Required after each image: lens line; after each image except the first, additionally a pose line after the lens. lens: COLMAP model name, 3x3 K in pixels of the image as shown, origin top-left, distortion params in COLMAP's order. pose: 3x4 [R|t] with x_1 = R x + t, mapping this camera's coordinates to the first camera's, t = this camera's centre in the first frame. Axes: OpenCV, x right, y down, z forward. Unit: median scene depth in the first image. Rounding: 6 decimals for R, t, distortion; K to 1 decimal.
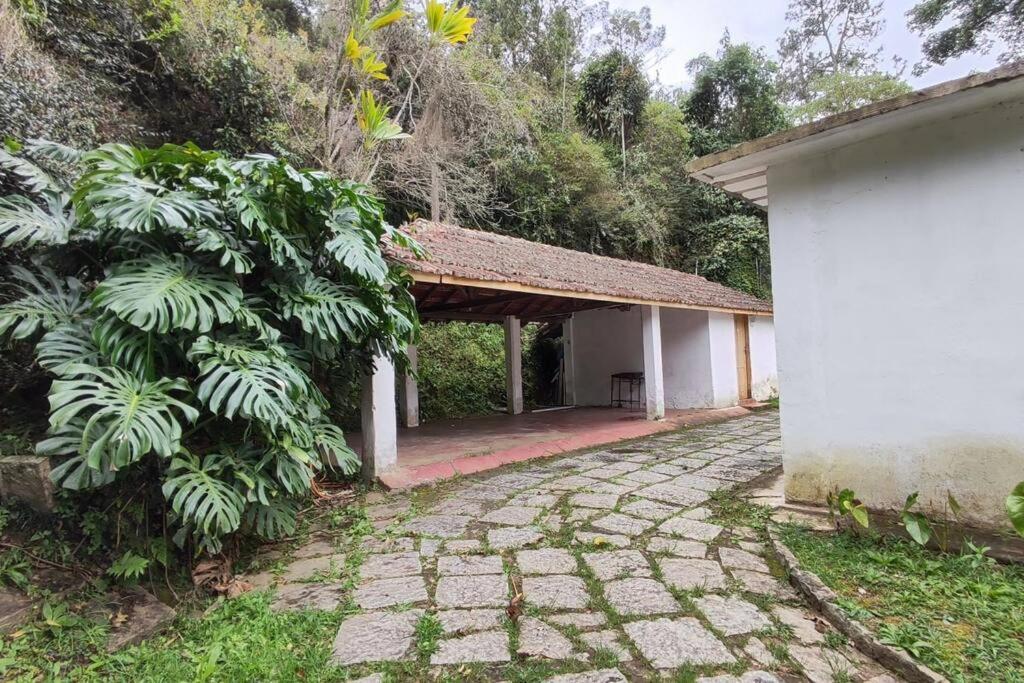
lens RADIAL K [[549.1, 0, 512.0], [0, 549.1, 341.5], [0, 0, 1]] dist [-0.003683, 0.001504]
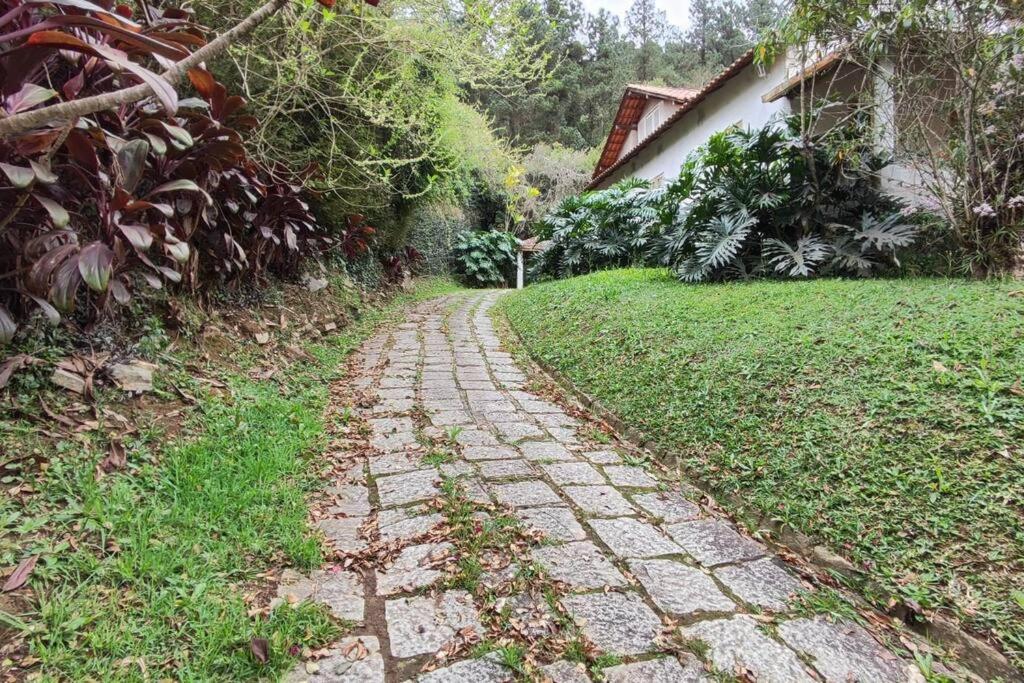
lens RADIAL K [[549.1, 0, 512.0], [0, 549.1, 341.5], [0, 0, 1]] dist [-0.003683, 0.001504]
pose [[0.833574, 0.010307, -0.552312, 3.932720], [0.005775, 0.999609, 0.027371, 0.901010], [0.552378, -0.026005, 0.833188, -5.046437]]
